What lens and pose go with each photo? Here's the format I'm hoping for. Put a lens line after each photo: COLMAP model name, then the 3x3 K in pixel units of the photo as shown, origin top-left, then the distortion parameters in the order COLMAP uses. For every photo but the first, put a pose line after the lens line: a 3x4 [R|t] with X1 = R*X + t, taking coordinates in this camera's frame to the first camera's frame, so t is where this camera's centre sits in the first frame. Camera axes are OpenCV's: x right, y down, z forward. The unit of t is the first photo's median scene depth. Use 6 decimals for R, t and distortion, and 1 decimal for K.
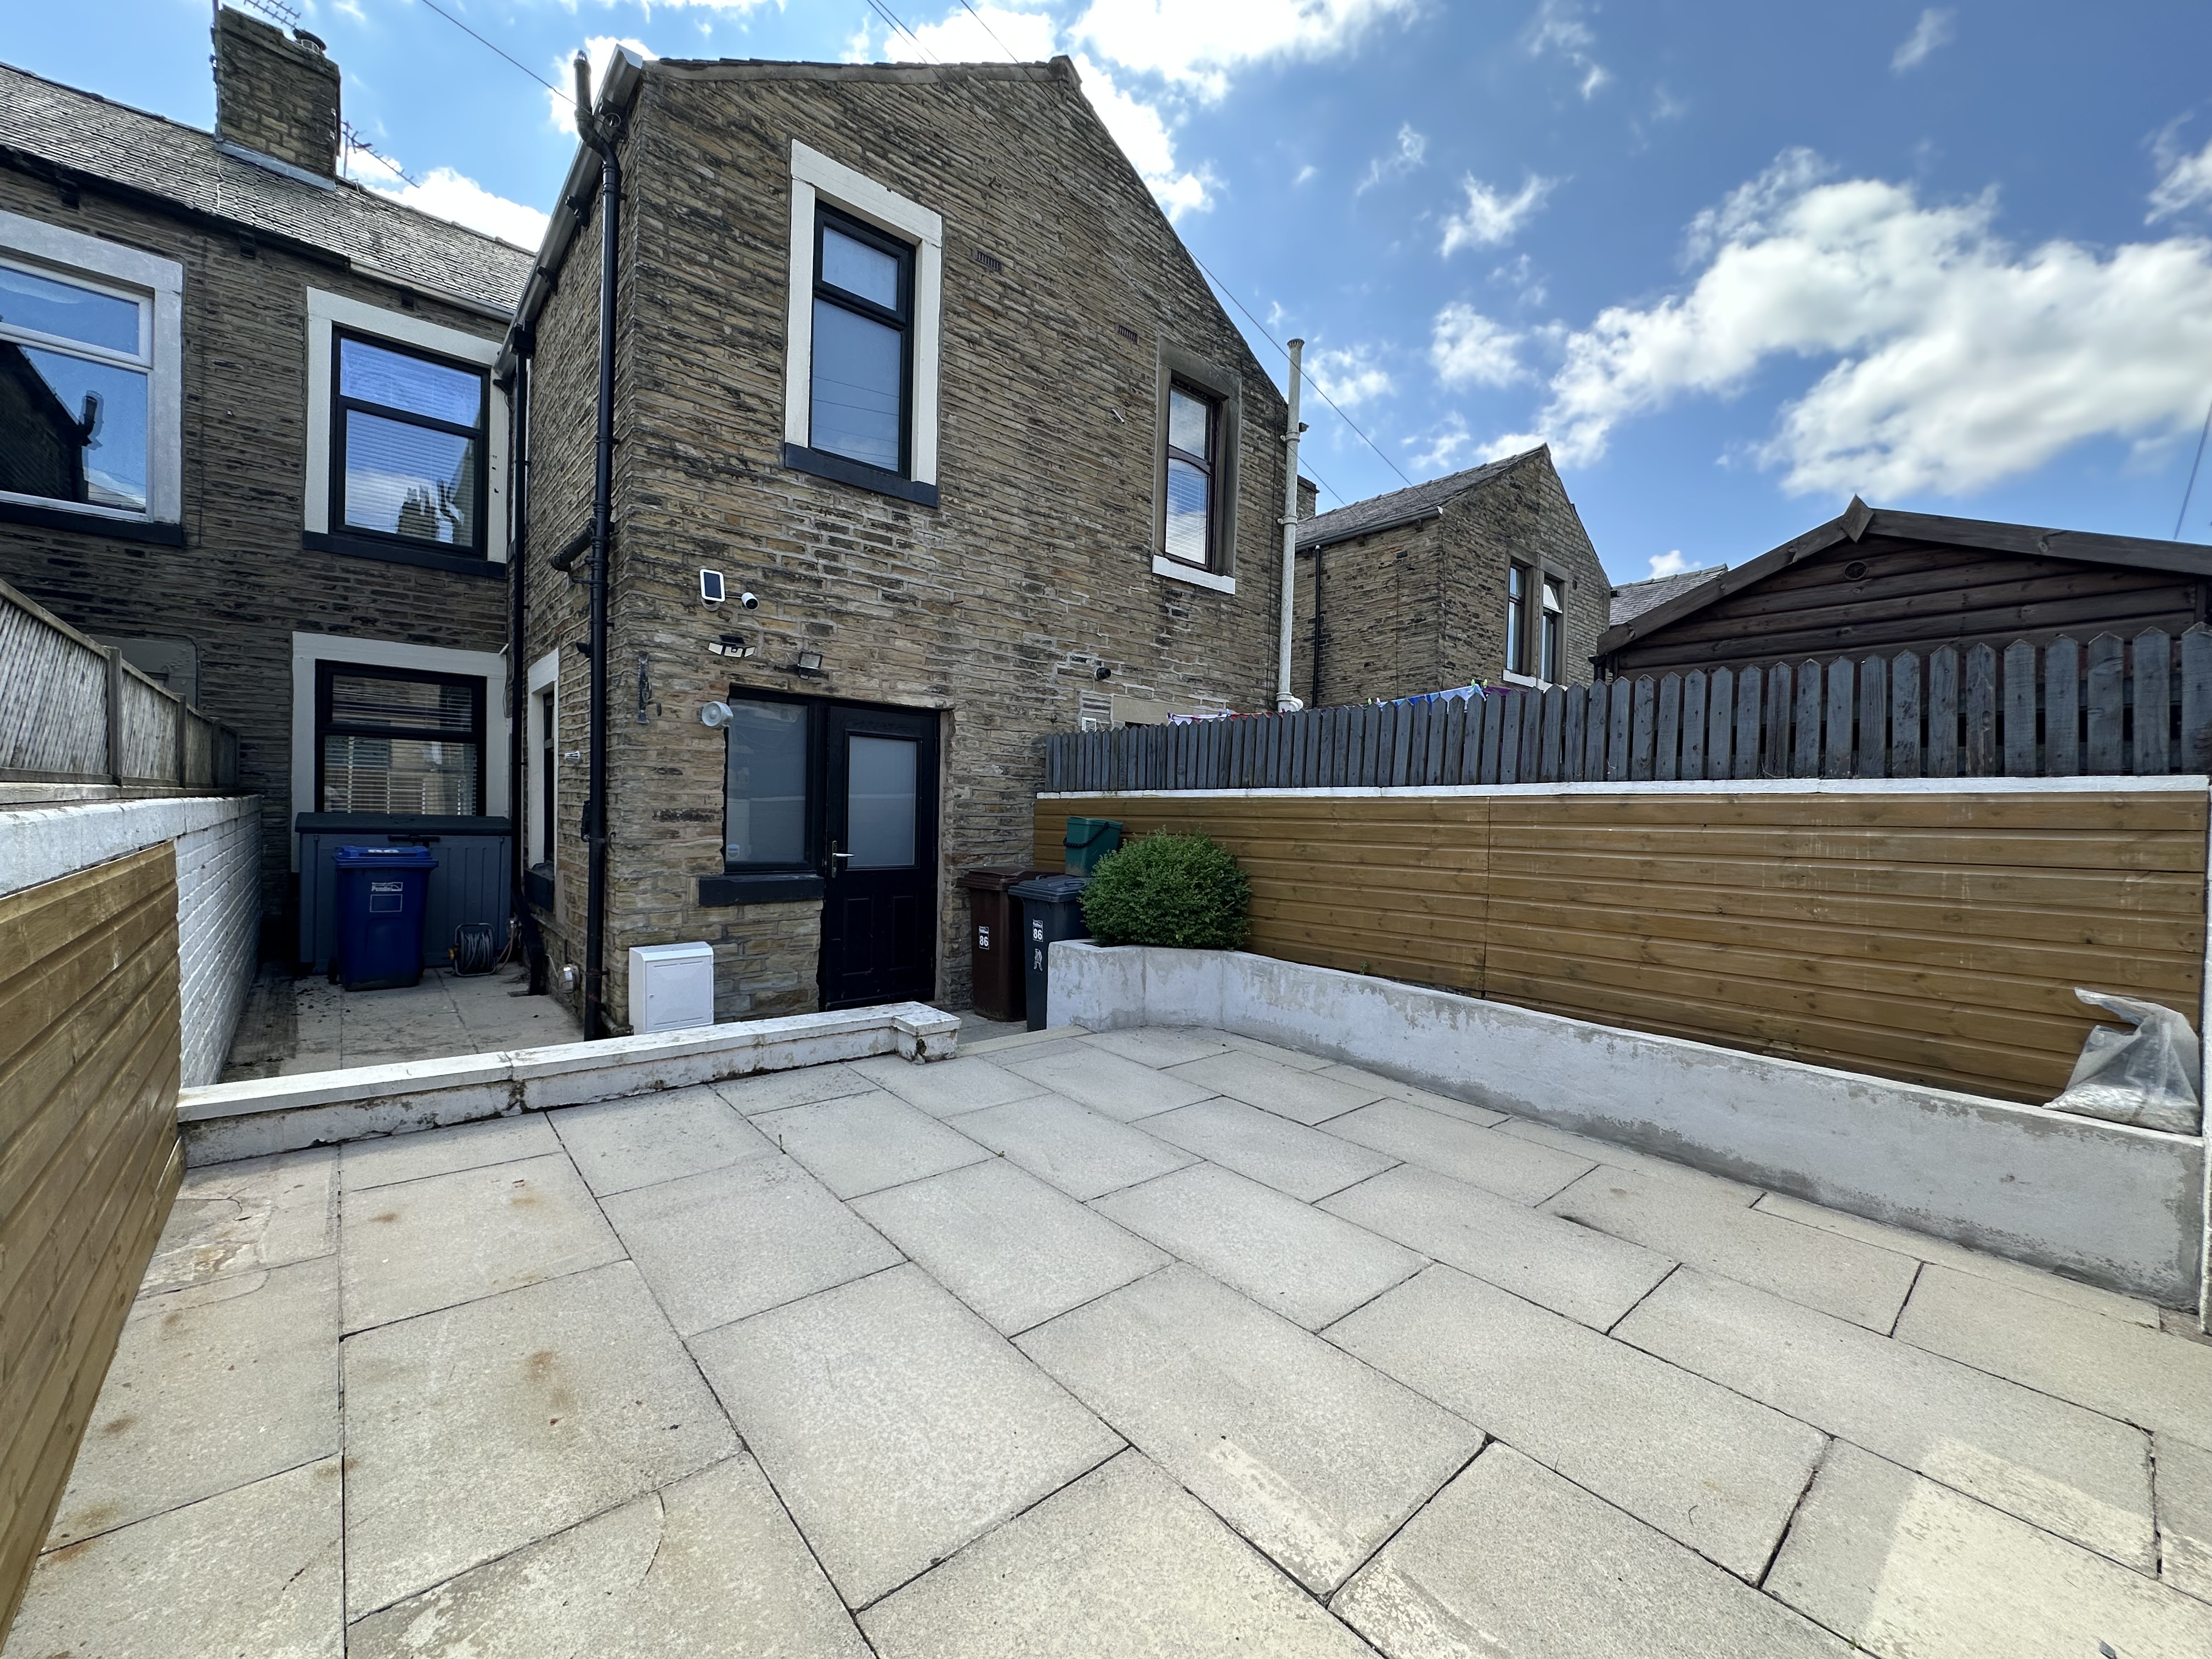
lens RADIAL K [[879.0, 0, 1103.4], [0, 879.0, 828.6], [0, 0, 1]] dist [-0.000953, -0.000944]
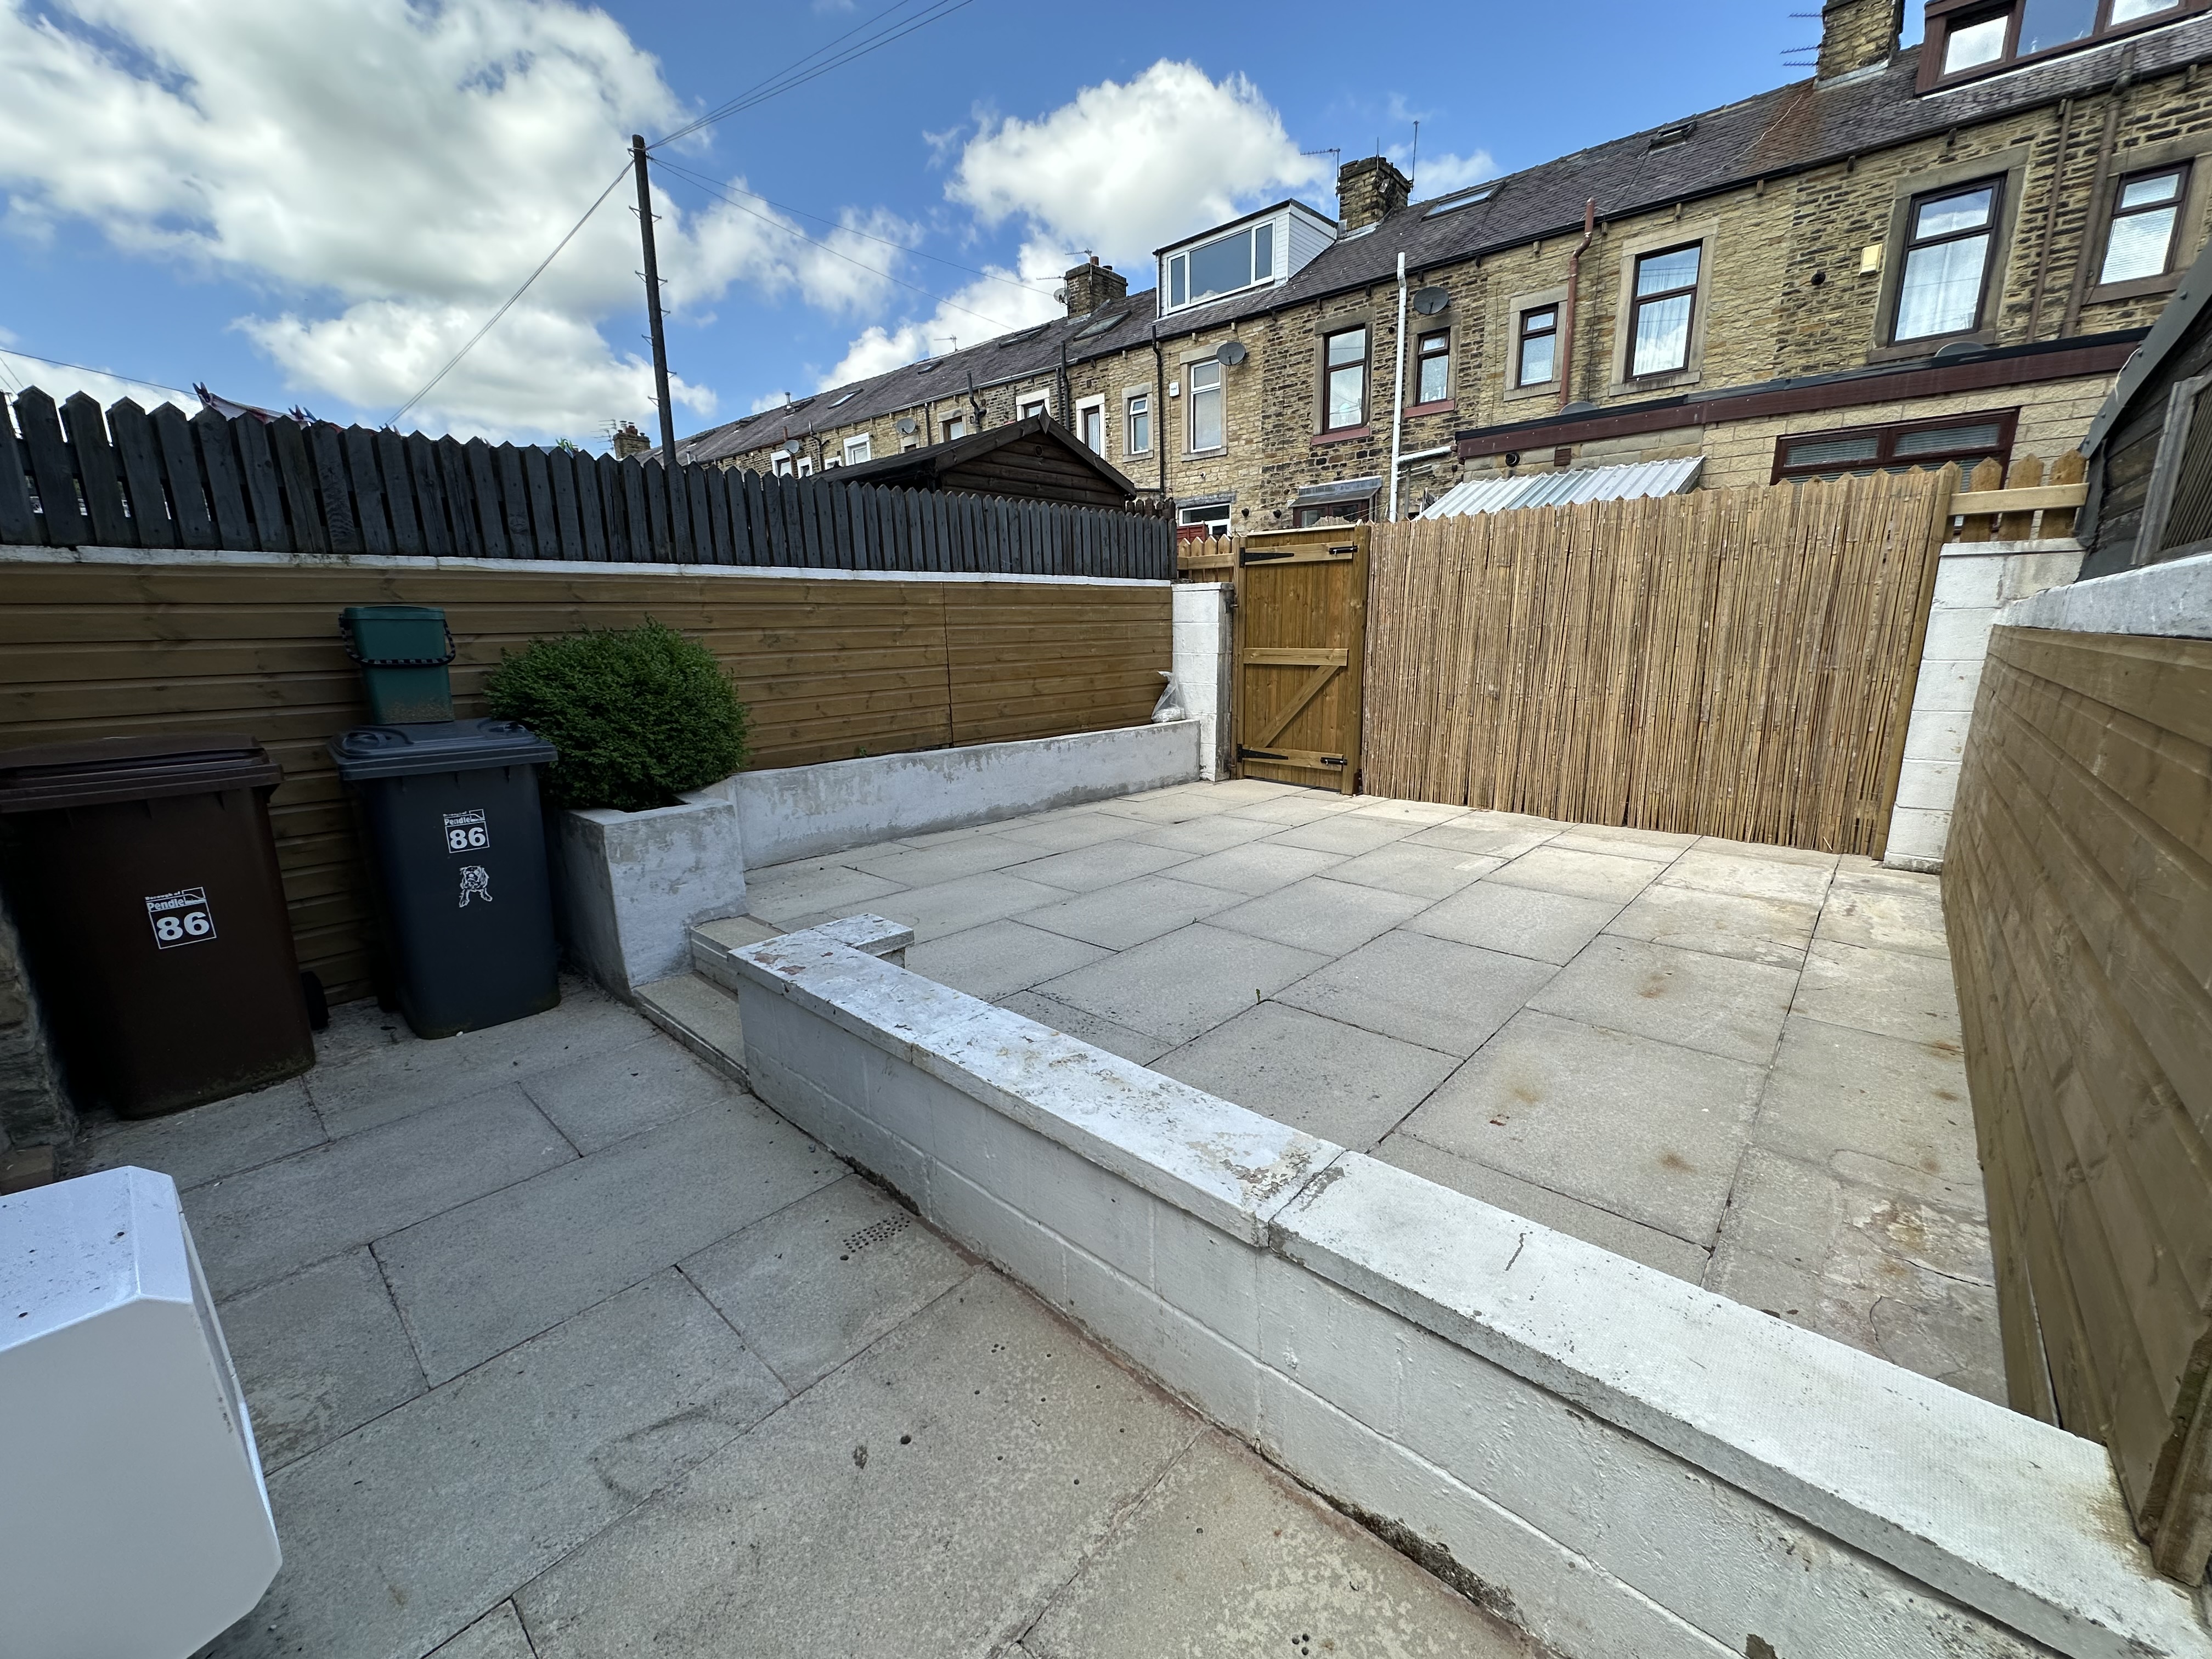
lens RADIAL K [[879.0, 0, 1110.2], [0, 879.0, 831.7], [0, 0, 1]] dist [-0.000953, -0.000944]
pose [[-0.126314, -0.250494, 0.959843, -0.531733], [0.025958, 0.966427, 0.255628, -0.005065], [-0.991651, 0.057205, -0.115571, 0.587966]]
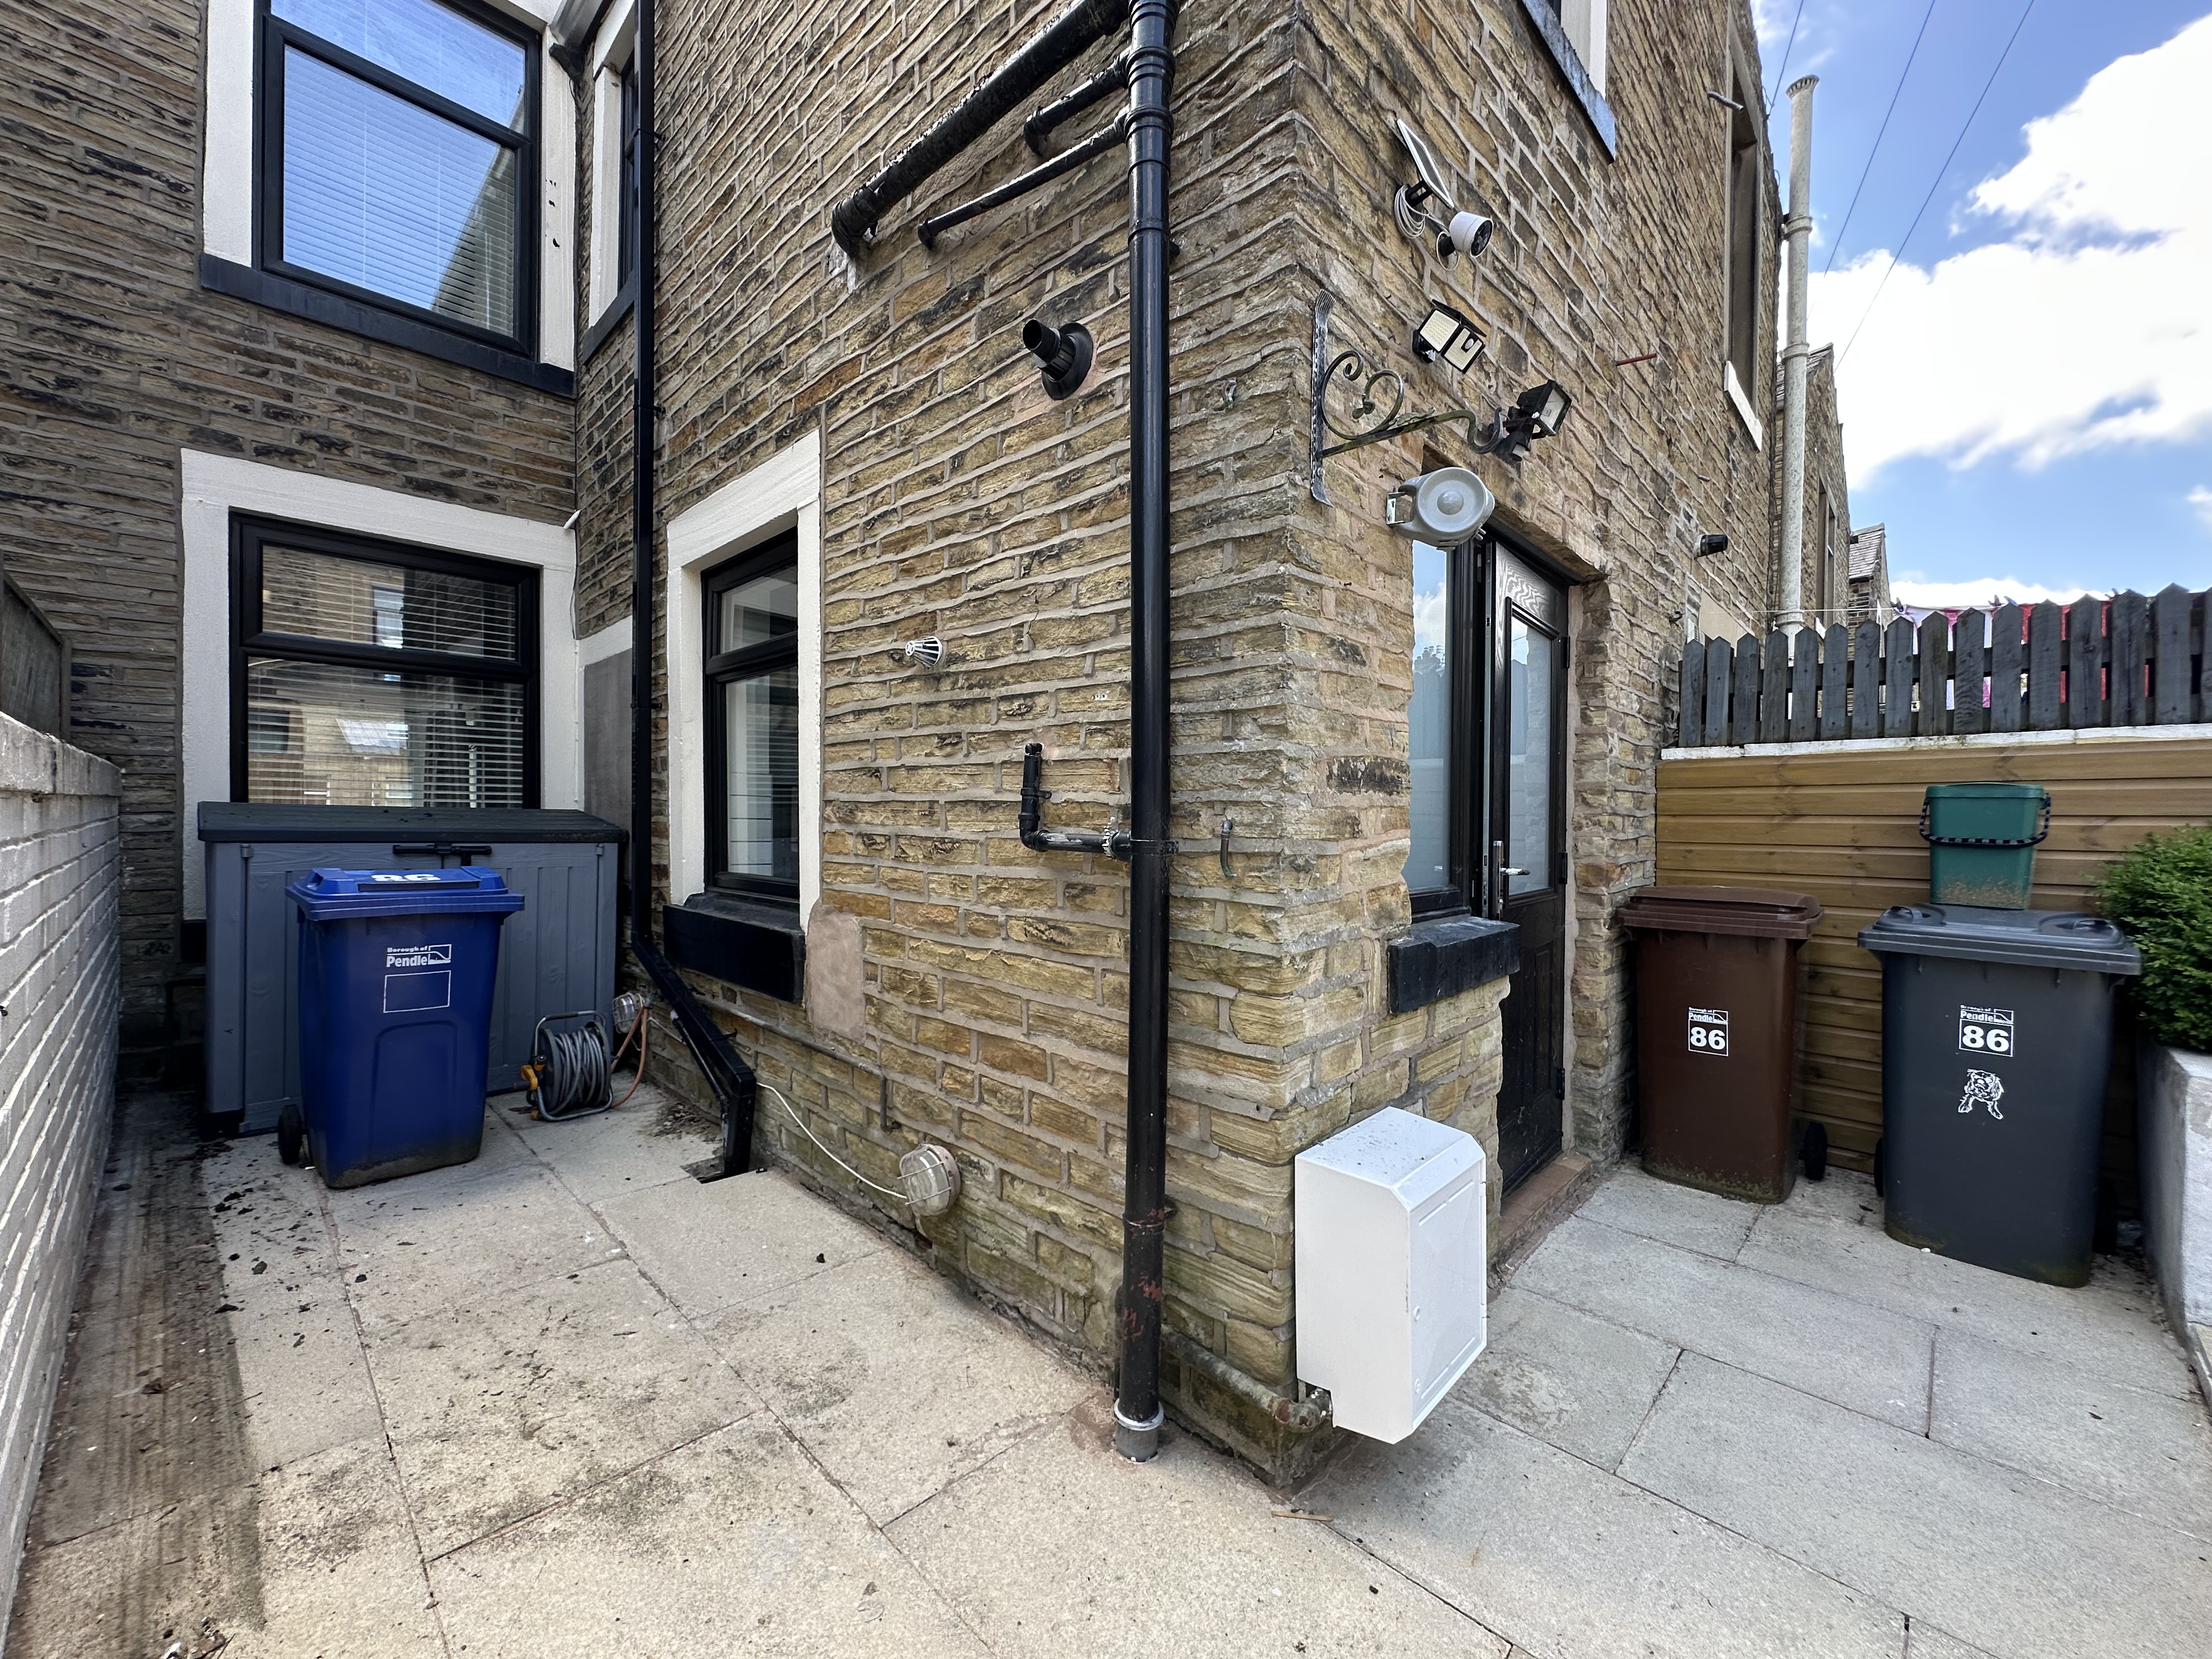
lens RADIAL K [[879.0, 0, 1104.3], [0, 879.0, 828.6], [0, 0, 1]] dist [-0.000953, -0.000944]
pose [[0.996618, -0.014143, 0.080949, -0.485187], [0.014214, 0.999899, -0.000300, 0.004501], [-0.080937, 0.001450, 0.996718, 0.502549]]
